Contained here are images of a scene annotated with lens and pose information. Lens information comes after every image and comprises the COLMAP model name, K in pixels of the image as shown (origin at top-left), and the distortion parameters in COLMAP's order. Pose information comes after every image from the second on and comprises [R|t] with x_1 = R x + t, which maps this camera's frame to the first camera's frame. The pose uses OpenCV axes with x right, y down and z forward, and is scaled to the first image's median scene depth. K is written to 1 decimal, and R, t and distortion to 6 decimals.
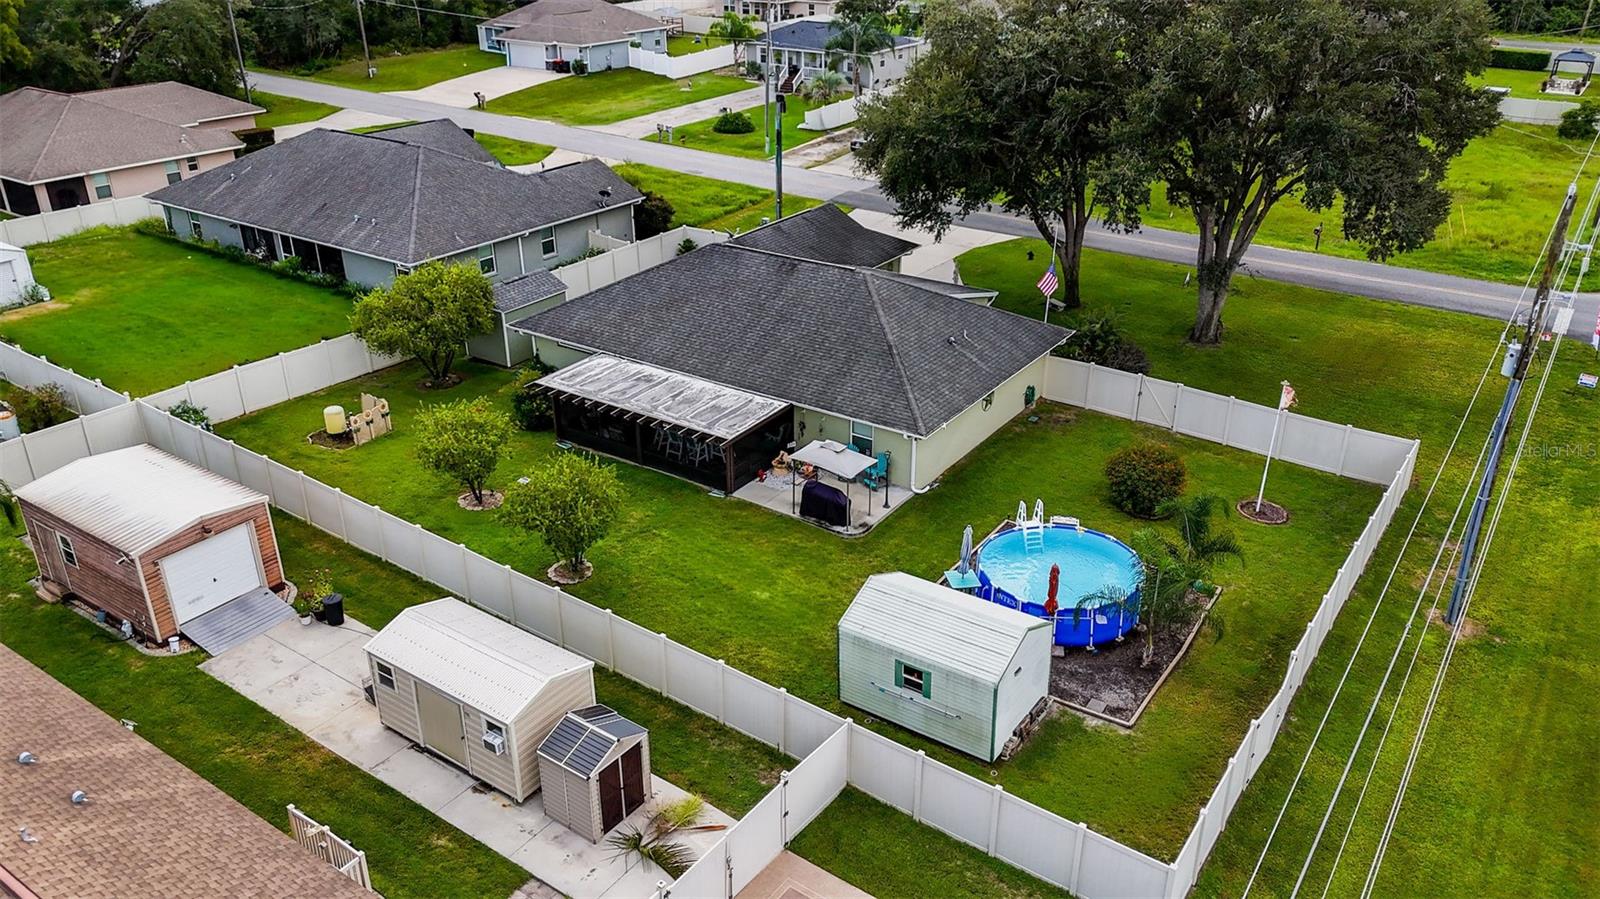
lens RADIAL K [[1198.1, 0, 812.7], [0, 1198.1, 441.9], [0, 0, 1]] dist [0.044587, -0.012058]
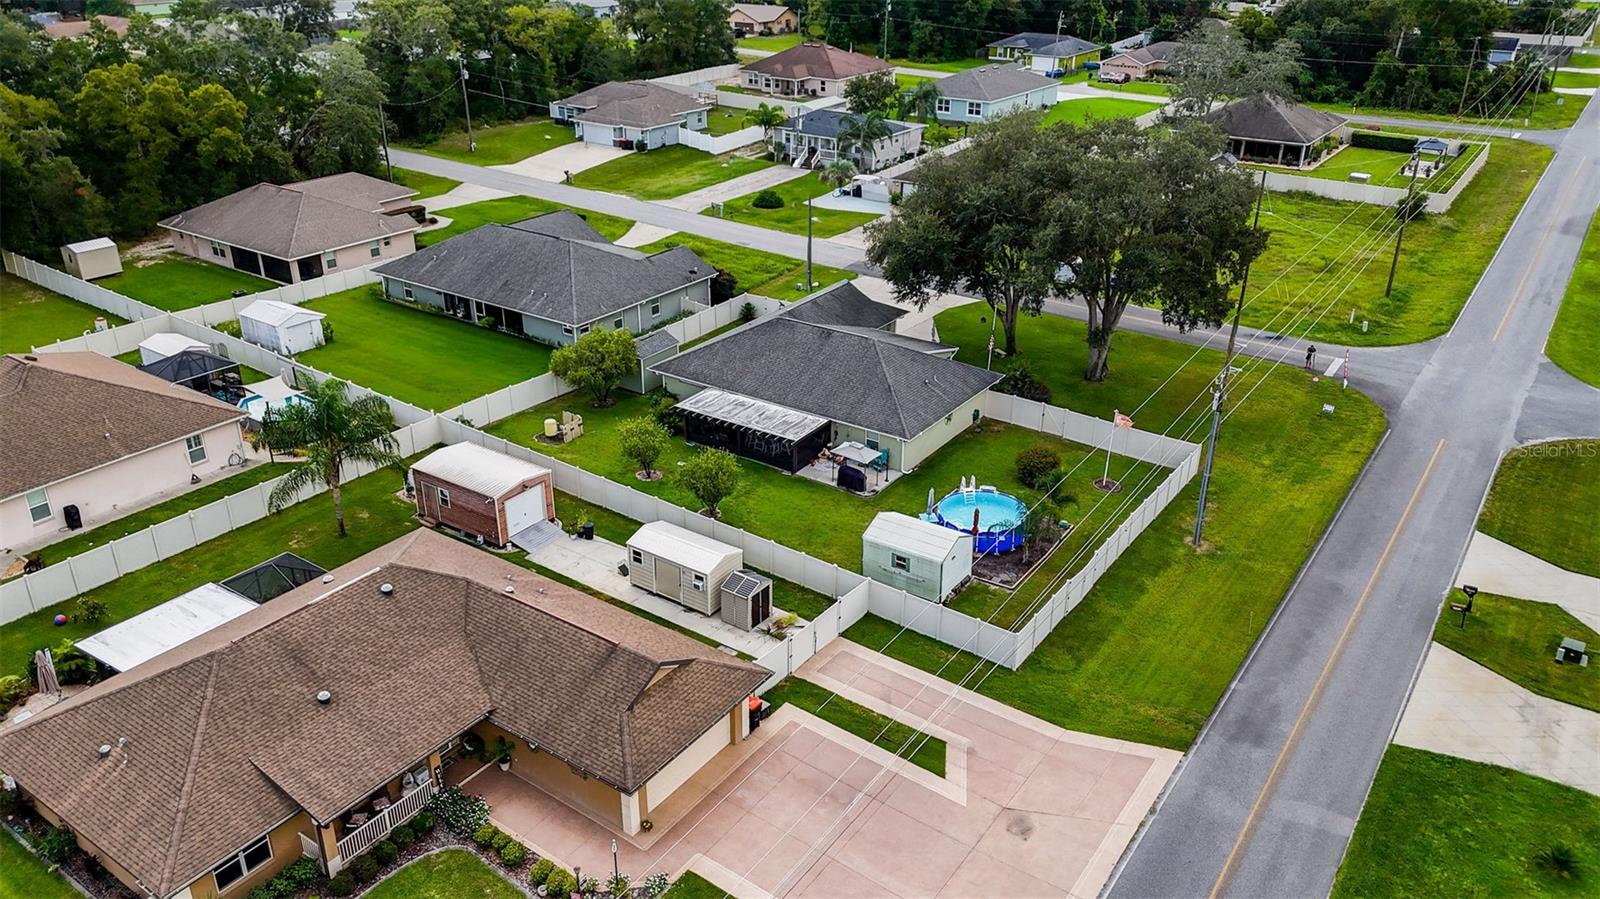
lens RADIAL K [[1198.1, 0, 804.6], [0, 1198.1, 451.5], [0, 0, 1]] dist [0.044587, -0.012058]
pose [[0.999973, 0.007210, -0.001268, -0.048265], [-0.007206, 0.999970, 0.002955, 0.007028], [0.001289, -0.002946, 0.999995, -0.634844]]
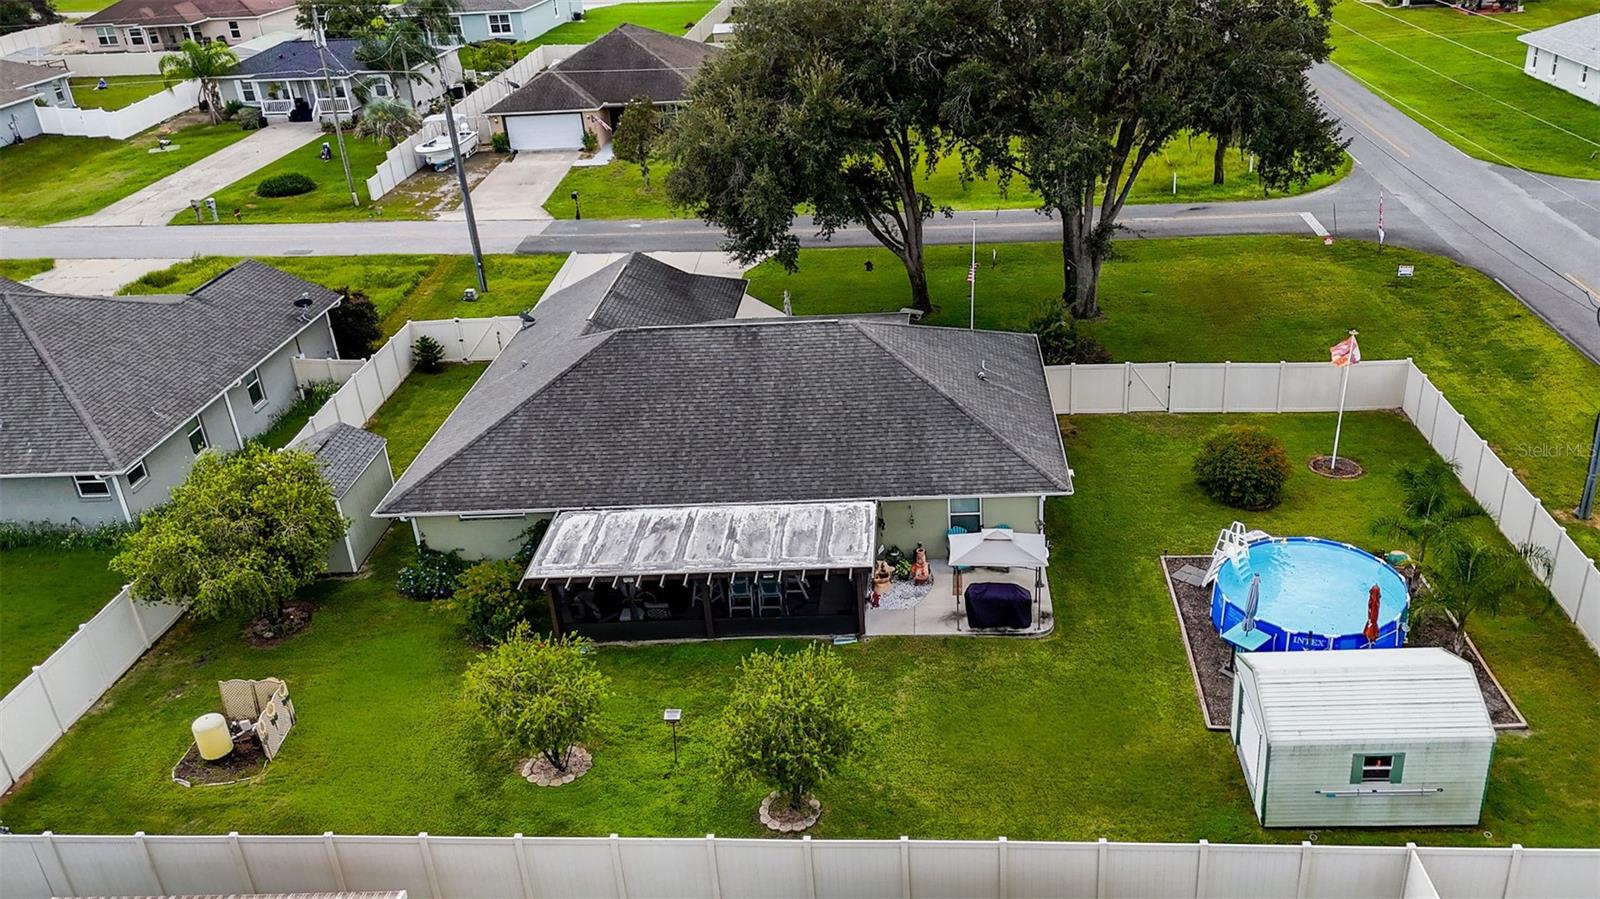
lens RADIAL K [[1283.8, 0, 860.3], [0, 1283.8, 463.2], [0, 0, 1]] dist [0.052626, -0.041762]
pose [[0.847583, -0.274250, 0.454301, -0.378478], [0.271818, 0.959638, 0.072182, -0.111858], [-0.455760, 0.062307, 0.887919, 0.230358]]
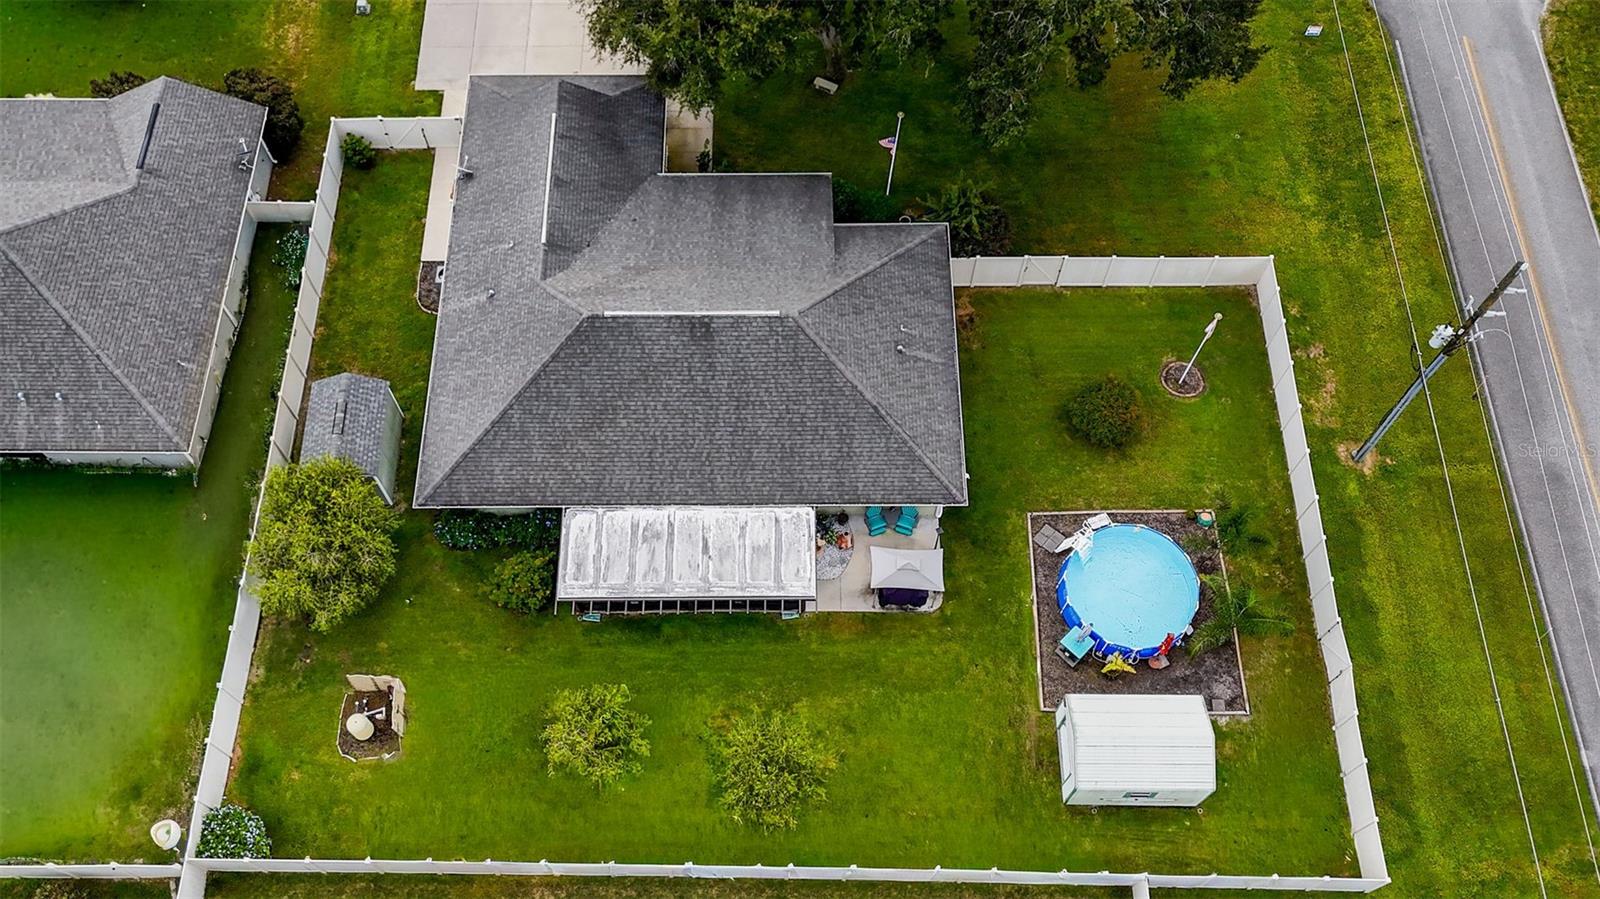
lens RADIAL K [[1379.9, 0, 786.0], [0, 1379.9, 456.1], [0, 0, 1]] dist [0.039880, -0.000614]
pose [[0.826702, -0.501952, 0.254182, -0.293596], [0.241323, 0.724437, 0.645720, -0.768073], [-0.508259, -0.472478, 0.720026, 0.173247]]
